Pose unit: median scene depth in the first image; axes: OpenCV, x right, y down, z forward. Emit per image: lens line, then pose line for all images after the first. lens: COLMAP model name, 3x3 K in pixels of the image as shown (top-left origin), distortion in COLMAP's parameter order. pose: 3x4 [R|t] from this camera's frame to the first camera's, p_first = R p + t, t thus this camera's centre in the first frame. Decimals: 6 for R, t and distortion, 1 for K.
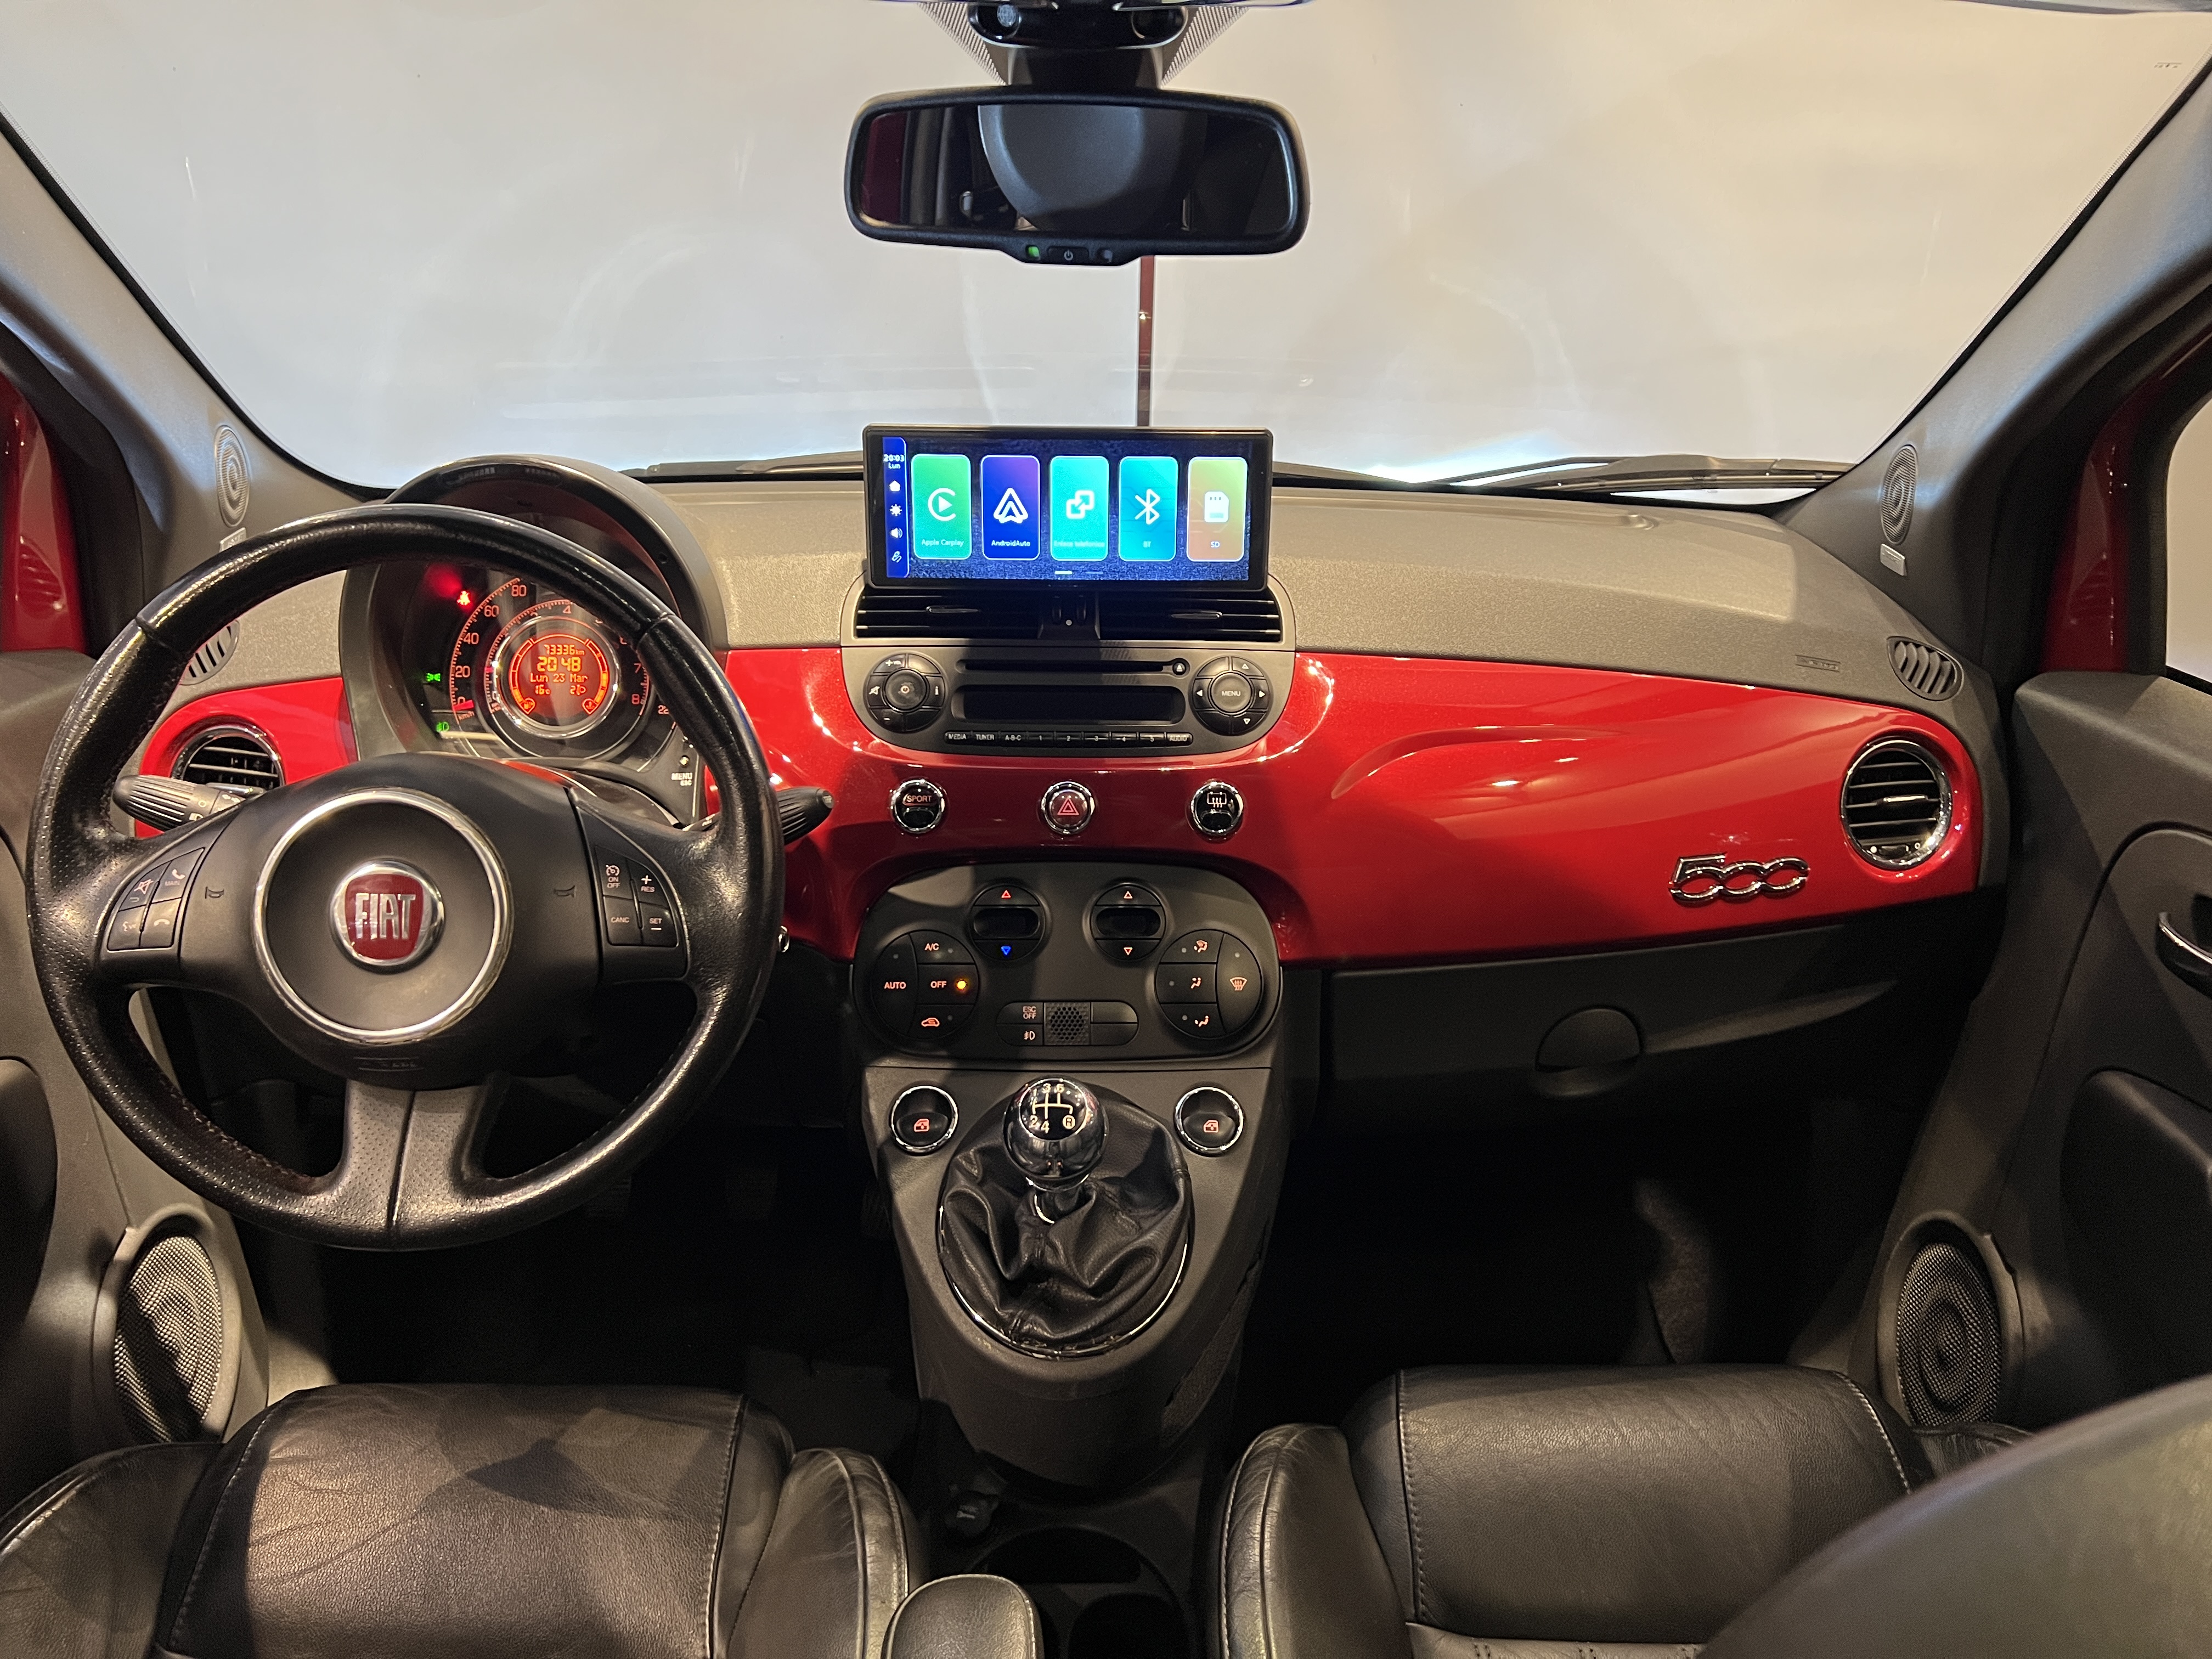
lens RADIAL K [[1671.1, 0, 1108.2], [0, 1671.1, 835.5], [0, 0, 1]] dist [0.055105, -0.074297]
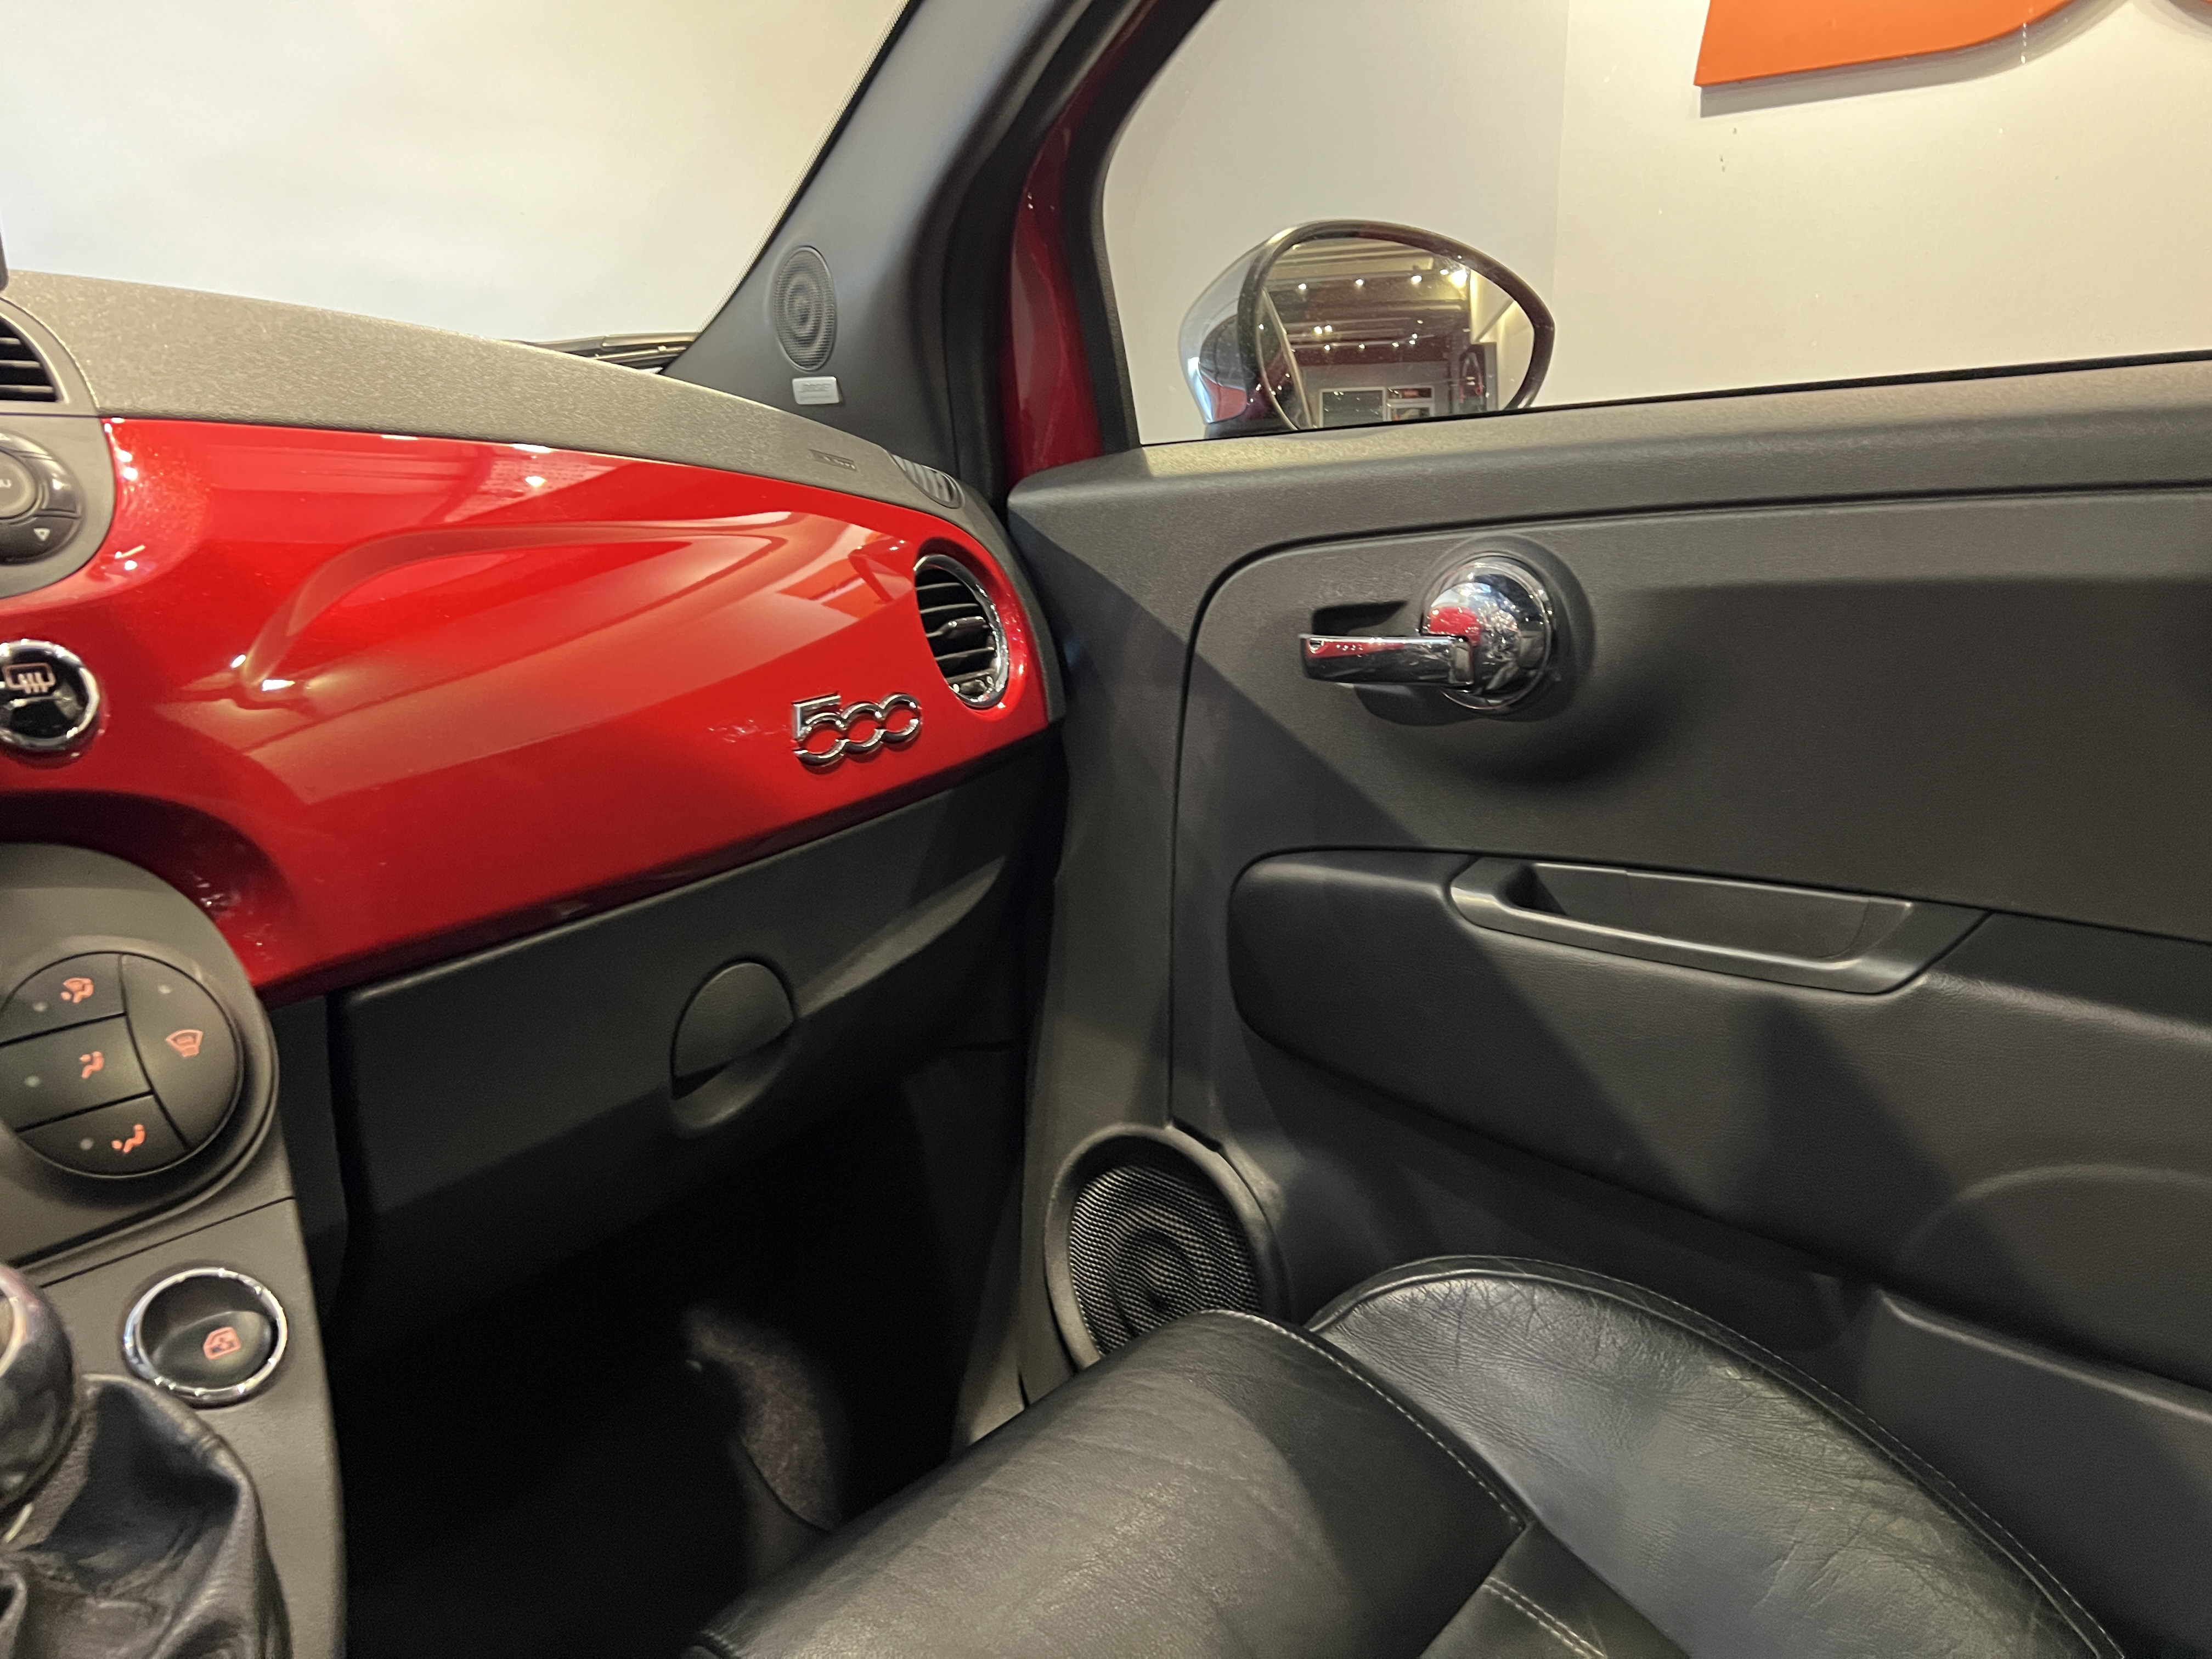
lens RADIAL K [[1671.1, 0, 1095.3], [0, 1671.1, 806.3], [0, 0, 1]] dist [0.055105, -0.074297]
pose [[0.665527, -0.185560, 0.722939, -0.085468], [0.314940, 0.947966, -0.046611, 0.129197], [-0.676673, 0.258704, 0.689338, 0.468545]]
